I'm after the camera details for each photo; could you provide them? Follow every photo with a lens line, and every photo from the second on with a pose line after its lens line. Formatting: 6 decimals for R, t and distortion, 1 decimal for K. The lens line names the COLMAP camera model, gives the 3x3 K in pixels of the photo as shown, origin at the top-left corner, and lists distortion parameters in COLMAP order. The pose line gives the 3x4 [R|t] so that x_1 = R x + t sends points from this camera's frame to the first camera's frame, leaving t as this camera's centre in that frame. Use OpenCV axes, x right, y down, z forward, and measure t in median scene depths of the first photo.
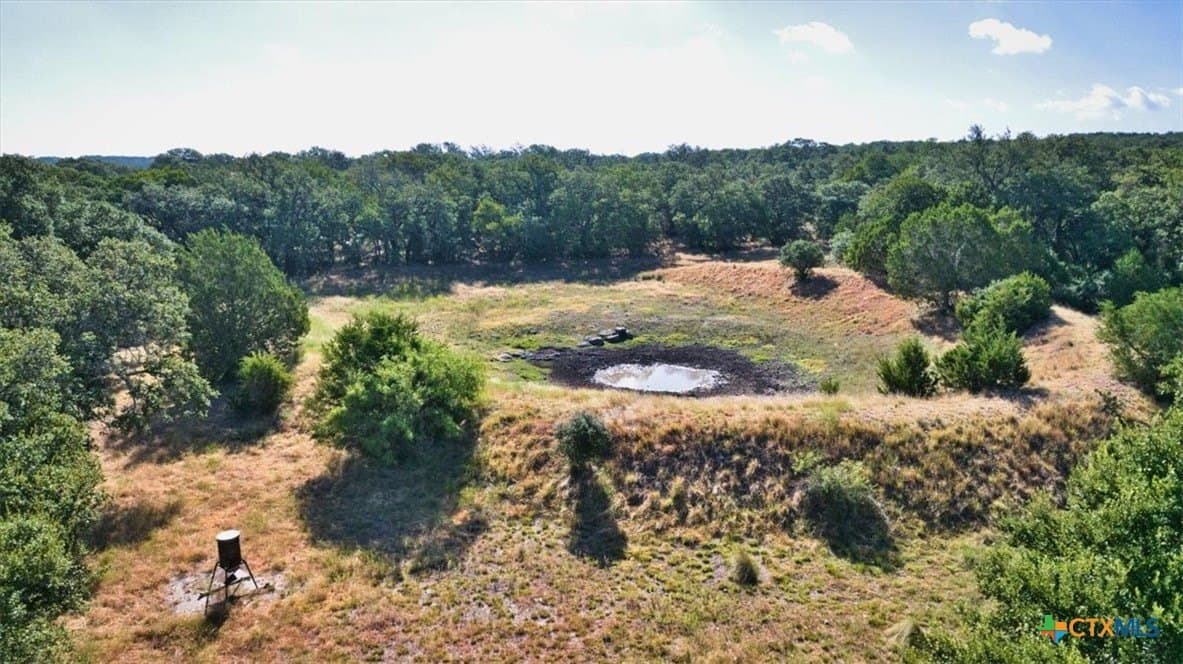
lens RADIAL K [[863.1, 0, 591.5], [0, 863.1, 332.0], [0, 0, 1]] dist [-0.001716, -0.003485]
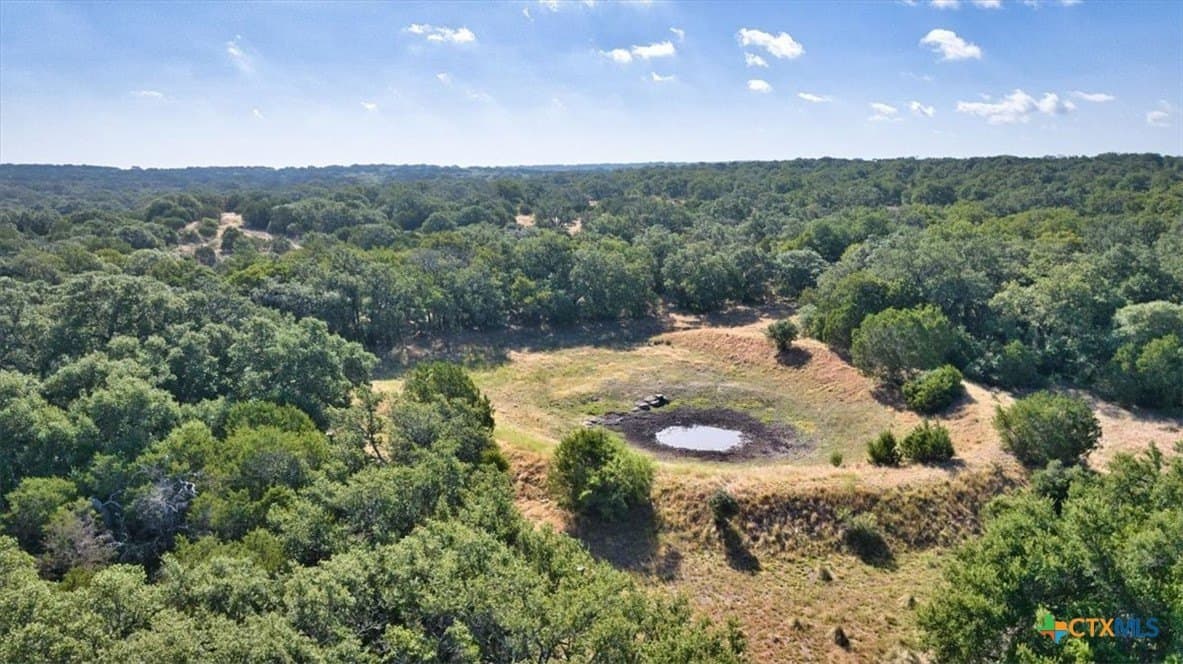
lens RADIAL K [[863.1, 0, 591.5], [0, 863.1, 332.0], [0, 0, 1]] dist [-0.001716, -0.003485]
pose [[0.995846, -0.018782, 0.089095, -0.430096], [0.018643, 0.999823, 0.002398, -0.244433], [-0.089124, -0.000727, 0.996020, -0.771985]]
